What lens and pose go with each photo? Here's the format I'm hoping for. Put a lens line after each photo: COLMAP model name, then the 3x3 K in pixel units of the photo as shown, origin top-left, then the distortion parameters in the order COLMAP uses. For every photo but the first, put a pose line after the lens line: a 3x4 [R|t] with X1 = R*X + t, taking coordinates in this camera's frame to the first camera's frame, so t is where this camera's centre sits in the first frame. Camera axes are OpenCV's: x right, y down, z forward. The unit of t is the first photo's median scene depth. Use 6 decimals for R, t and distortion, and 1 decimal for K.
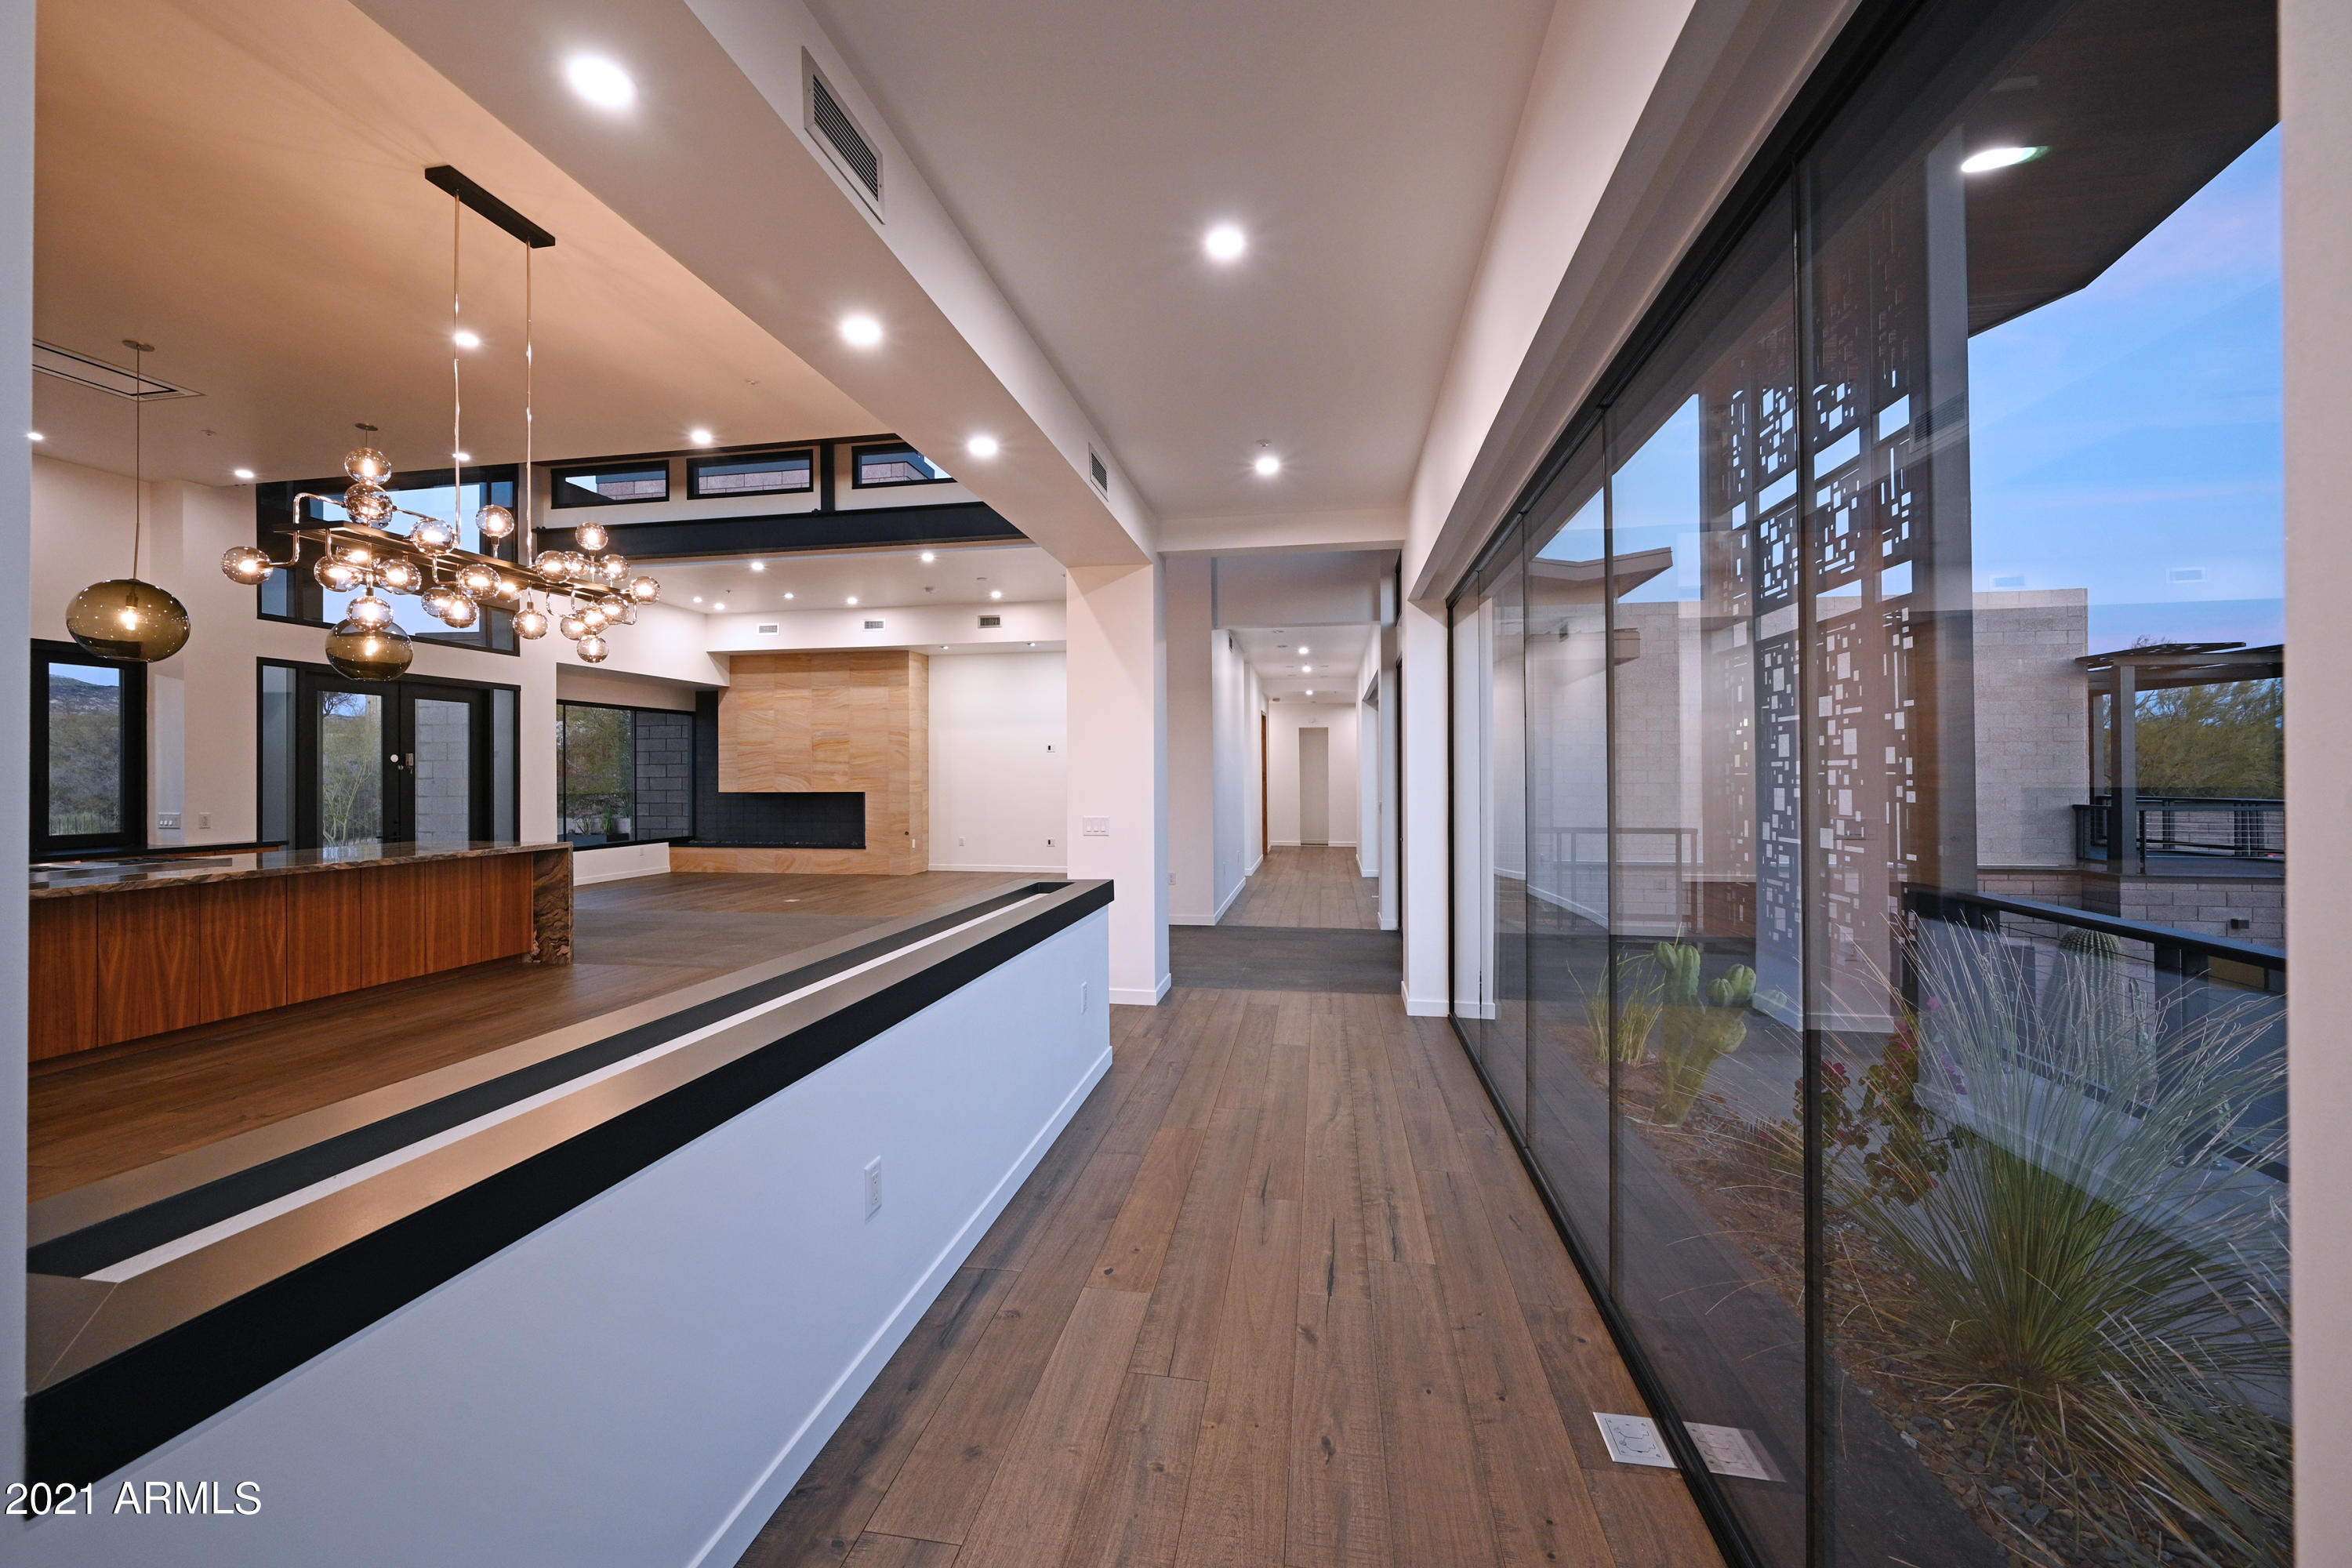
lens RADIAL K [[928.2, 0, 1180.5], [0, 928.2, 761.7], [0, 0, 1]] dist [-0.001141, 0.000056]
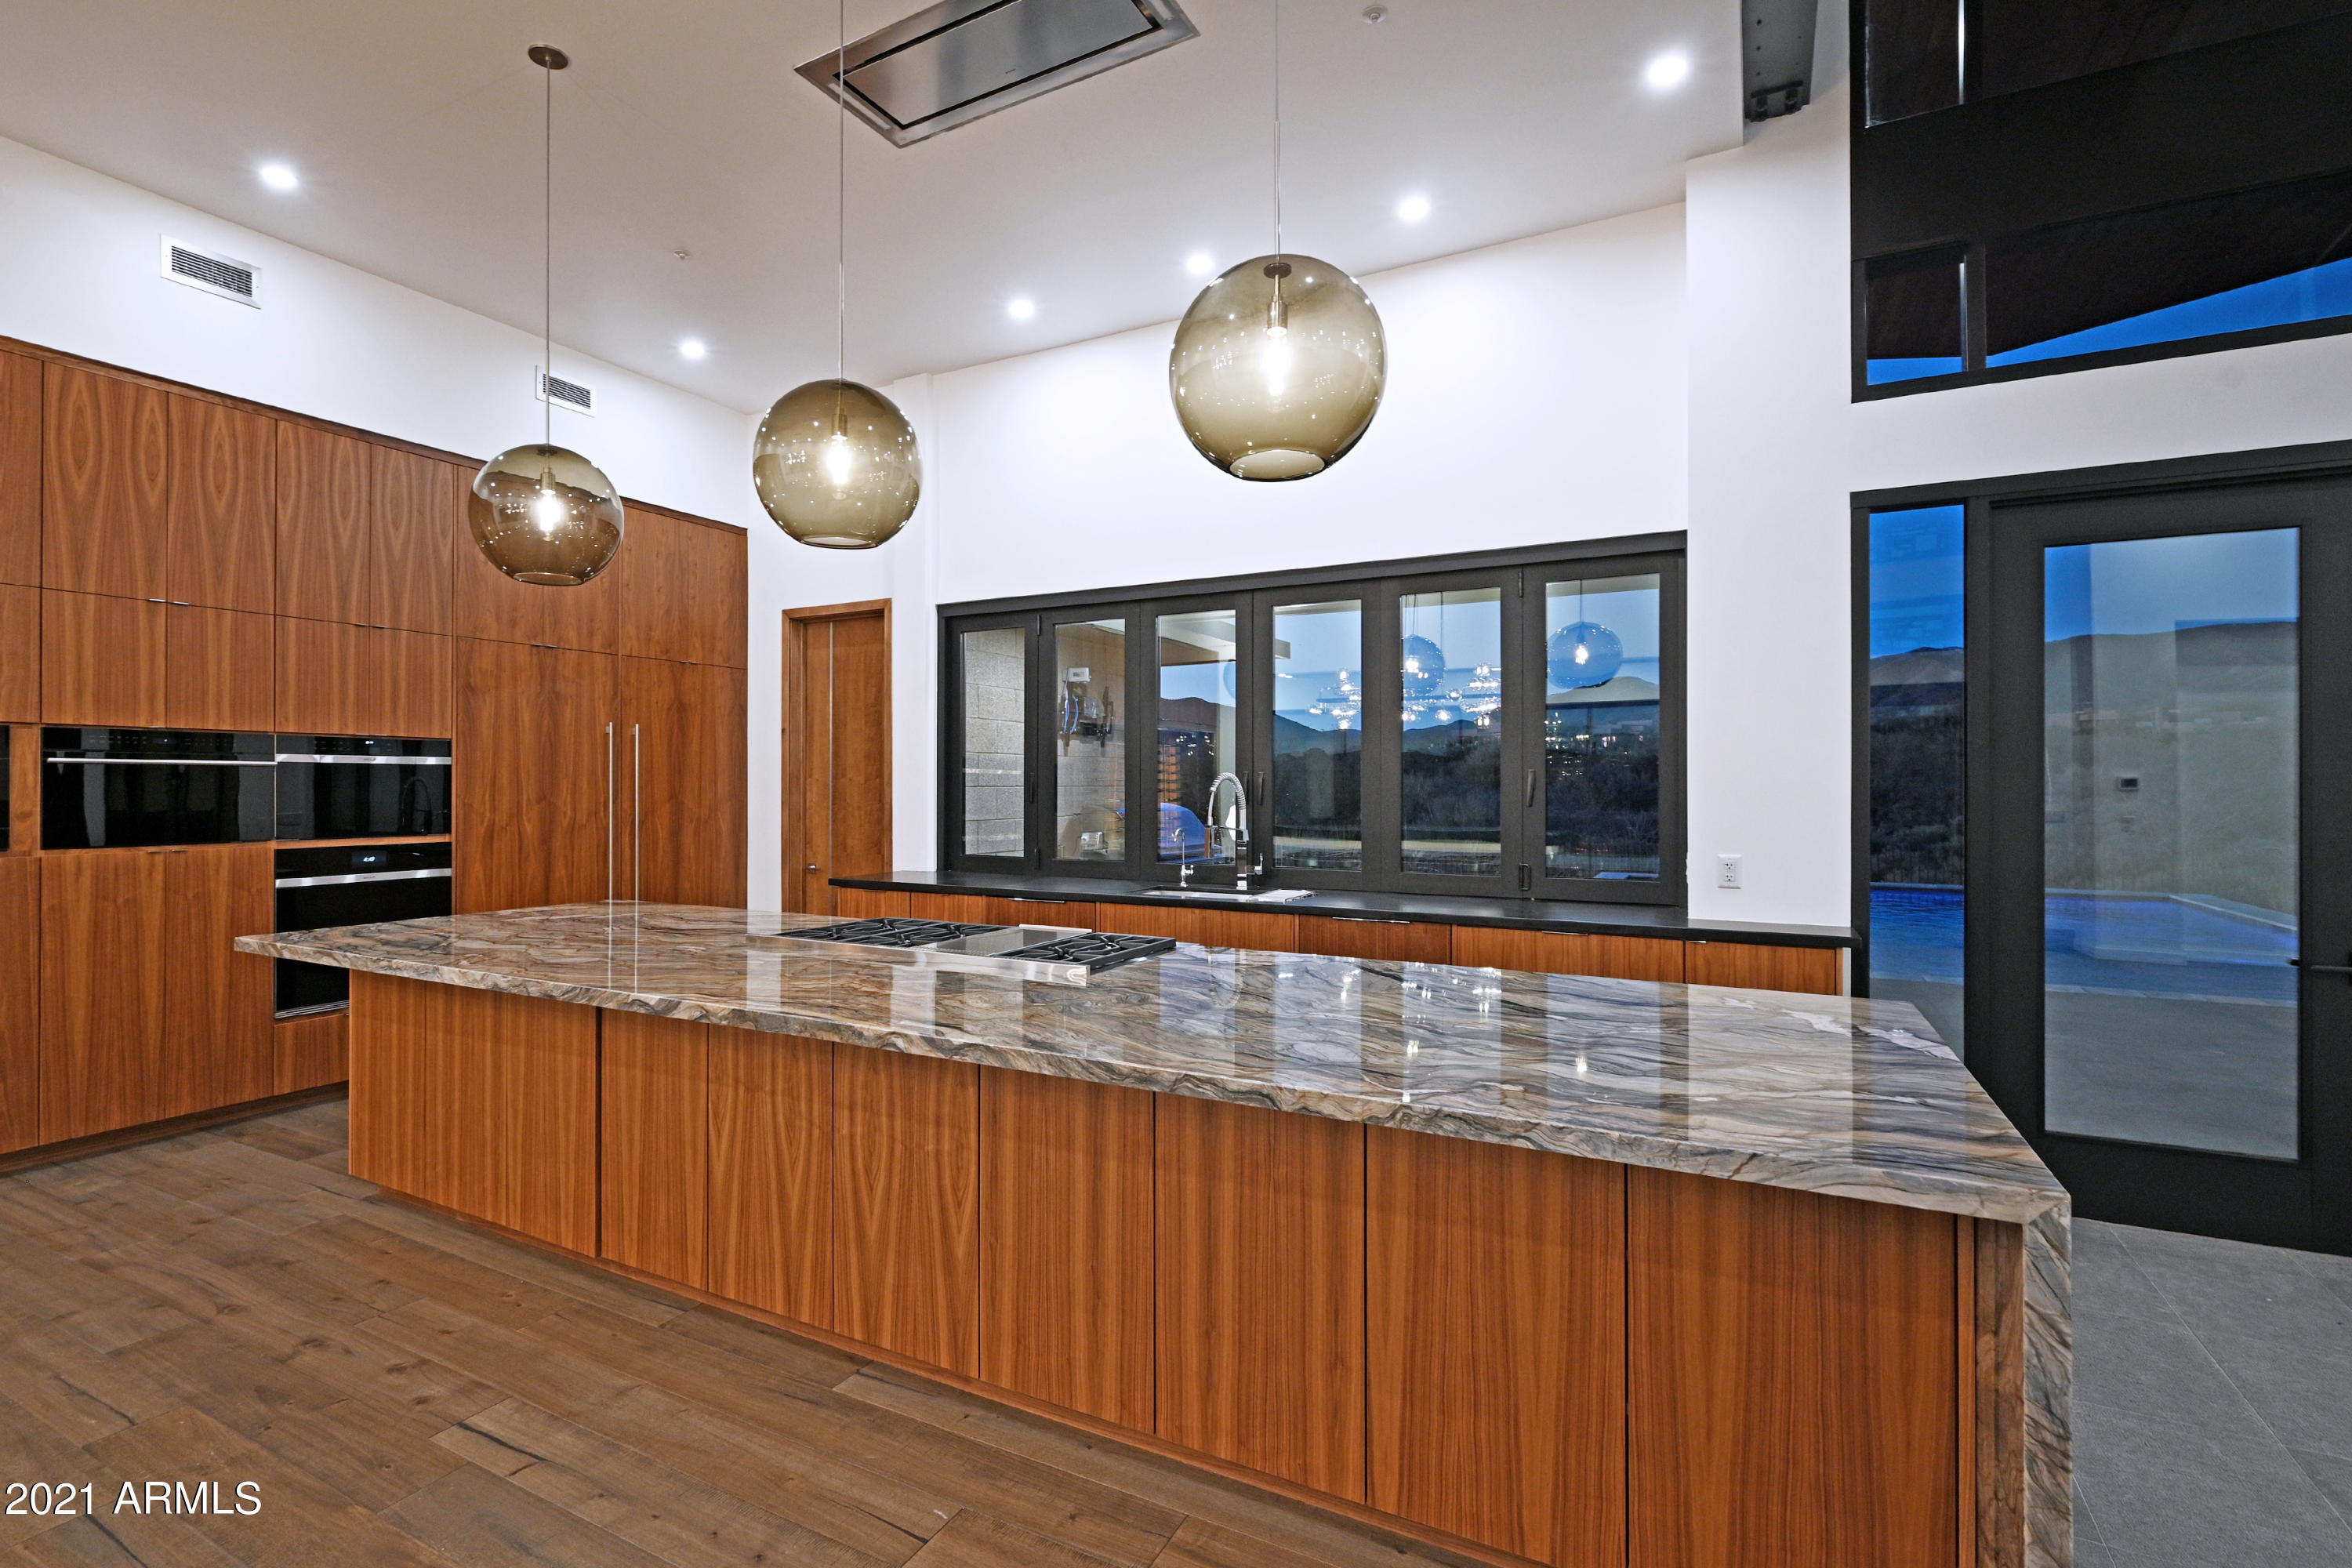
lens RADIAL K [[1113.2, 0, 1081.5], [0, 1113.2, 790.2], [0, 0, 1]] dist [0.002290, 0.000296]
pose [[-0.363353, 0.009154, -0.931607, -0.296615], [0.014028, 0.999892, 0.004354, 0.011114], [0.931546, -0.011487, -0.363442, 0.641133]]
